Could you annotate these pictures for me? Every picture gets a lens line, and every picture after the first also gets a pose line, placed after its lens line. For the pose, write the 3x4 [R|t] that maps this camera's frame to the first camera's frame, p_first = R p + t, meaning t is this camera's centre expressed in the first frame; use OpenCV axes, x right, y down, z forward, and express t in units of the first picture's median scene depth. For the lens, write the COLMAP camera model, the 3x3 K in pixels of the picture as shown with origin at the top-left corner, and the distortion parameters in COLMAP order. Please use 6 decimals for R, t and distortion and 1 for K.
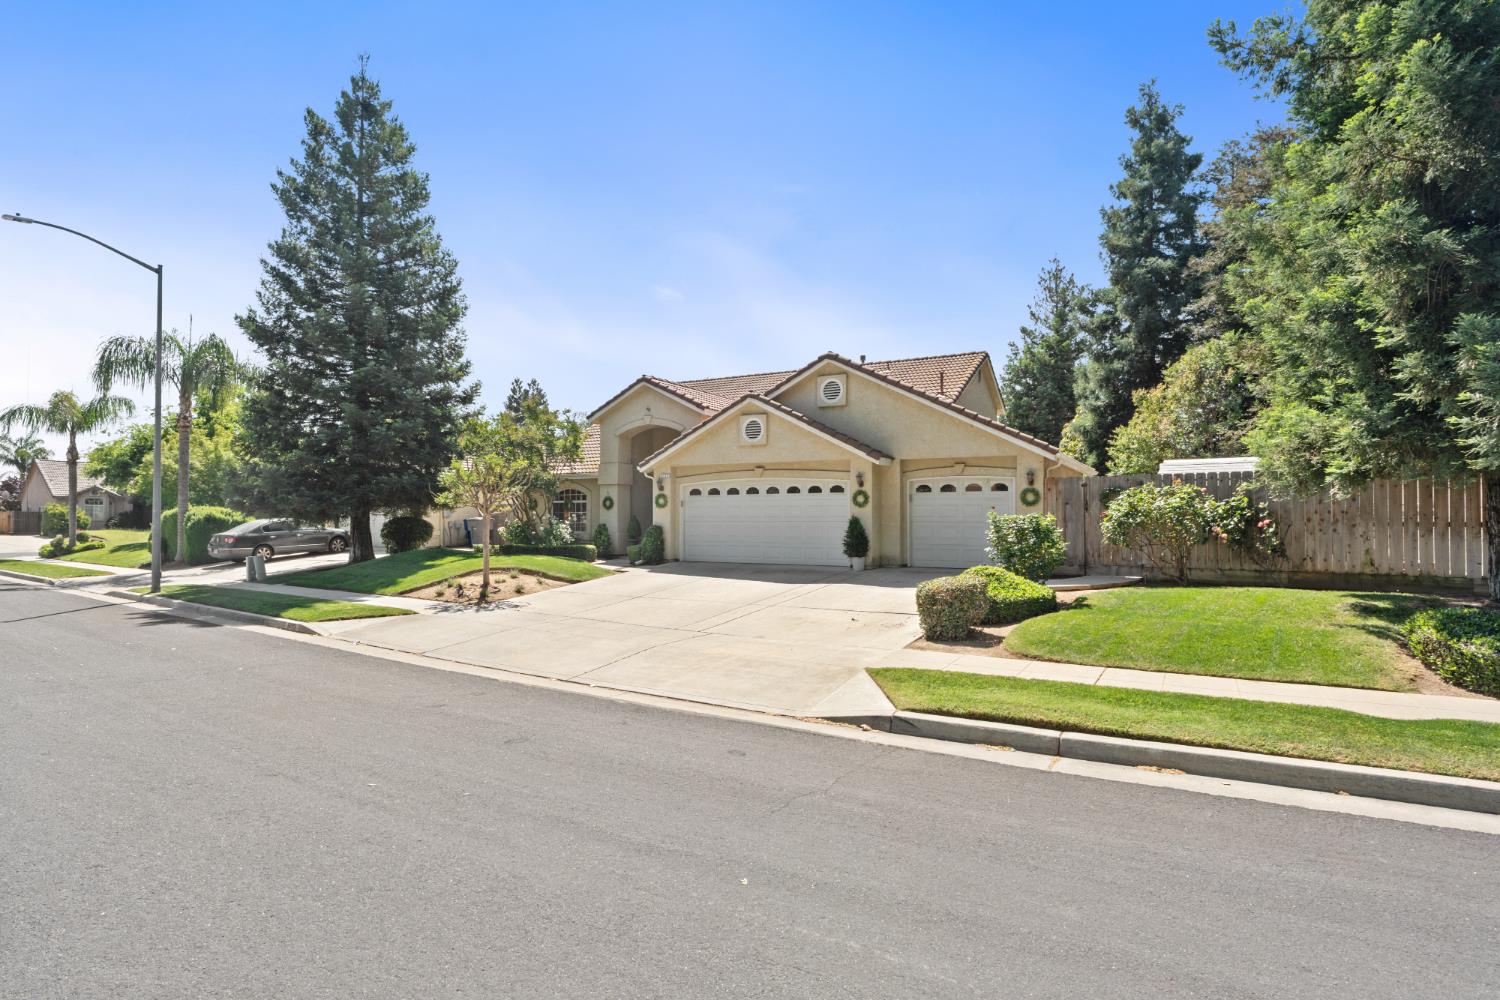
lens RADIAL K [[725.9, 0, 773.3], [0, 725.9, 506.3], [0, 0, 1]] dist [0.001886, 0.000121]
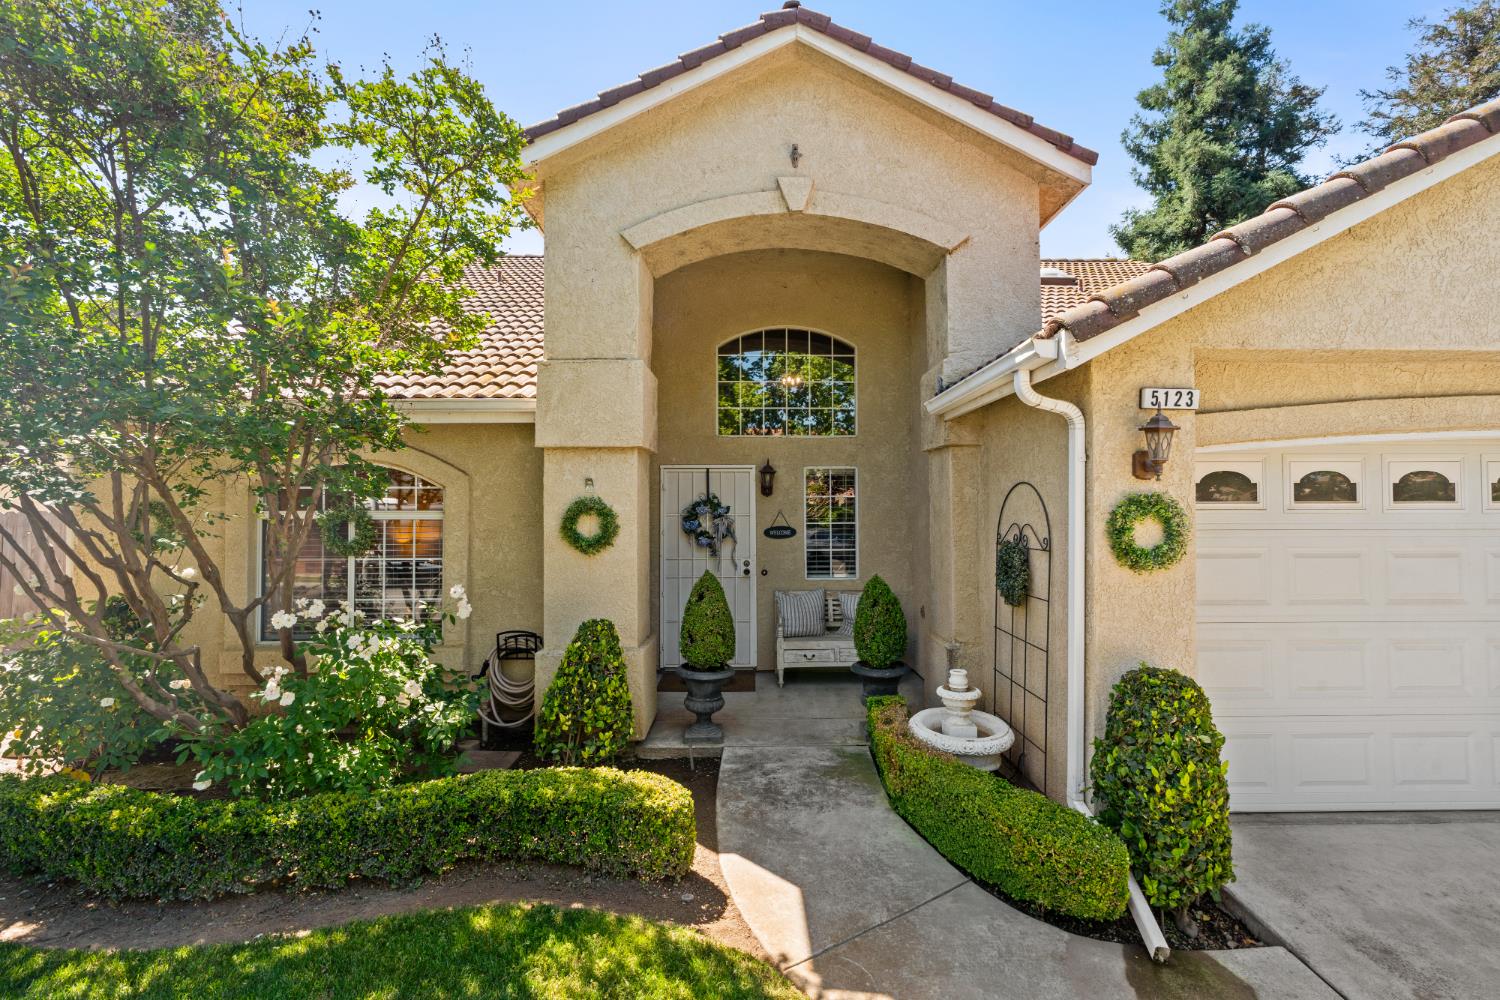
lens RADIAL K [[697.6, 0, 751.6], [0, 697.6, 497.3], [0, 0, 1]] dist [-0.002733, -0.000439]
pose [[0.886809, 0.008469, 0.462058, -0.352890], [-0.006624, 0.999962, -0.005616, -0.015683], [-0.462088, 0.001920, 0.886832, 0.950830]]
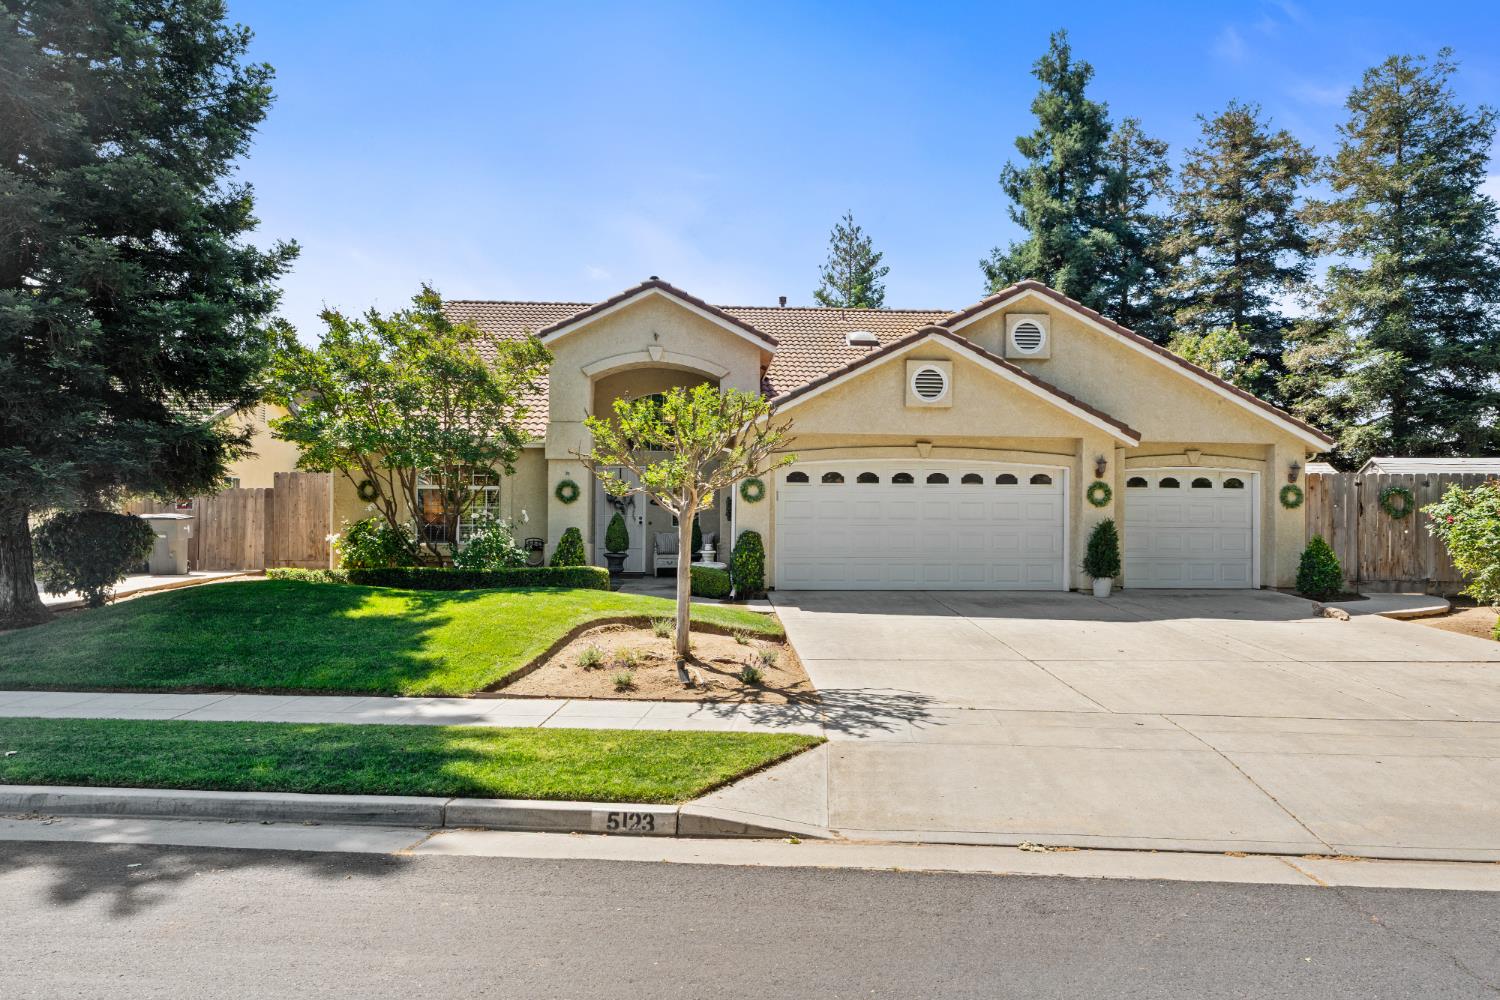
lens RADIAL K [[898.1, 0, 741.7], [0, 898.1, 500.9], [0, 0, 1]] dist [0.000729, 0.001301]
pose [[0.862980, 0.017735, 0.504927, -0.573628], [-0.015737, 0.999842, -0.008222, 0.007842], [-0.504993, -0.000851, 0.863123, 0.396797]]
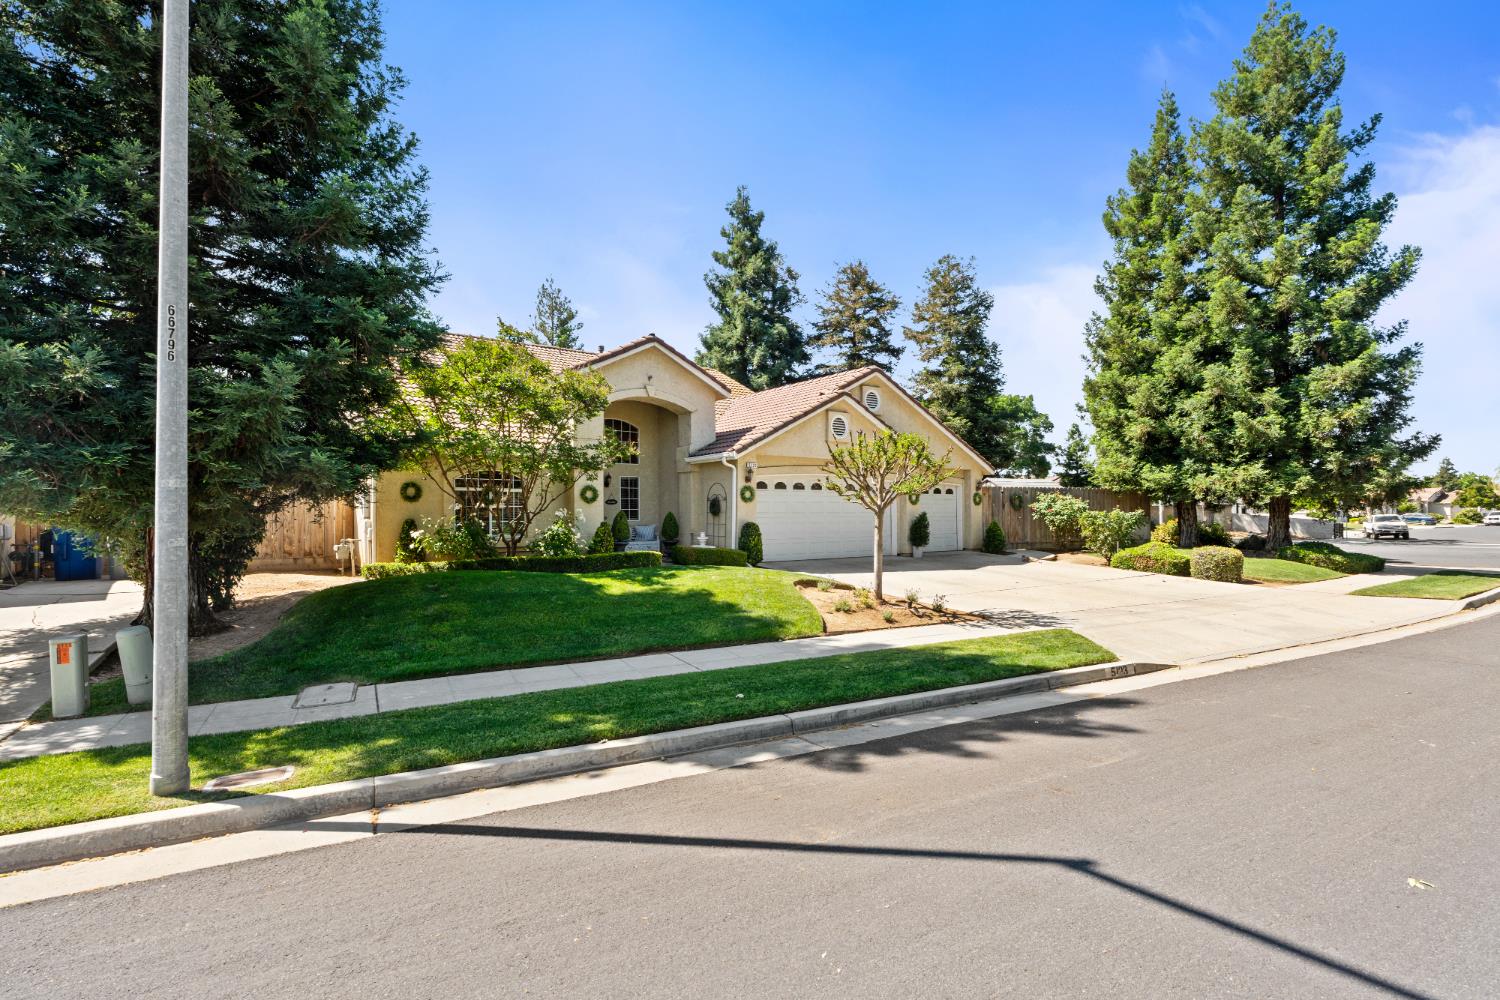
lens RADIAL K [[682.4, 0, 747.8], [0, 682.4, 503.7], [0, 0, 1]] dist [-0.001204, 0.000236]
pose [[0.476036, 0.013533, 0.879322, -0.927470], [-0.010457, 0.999898, -0.009728, 0.012580], [-0.879364, -0.004564, 0.476129, 0.659106]]
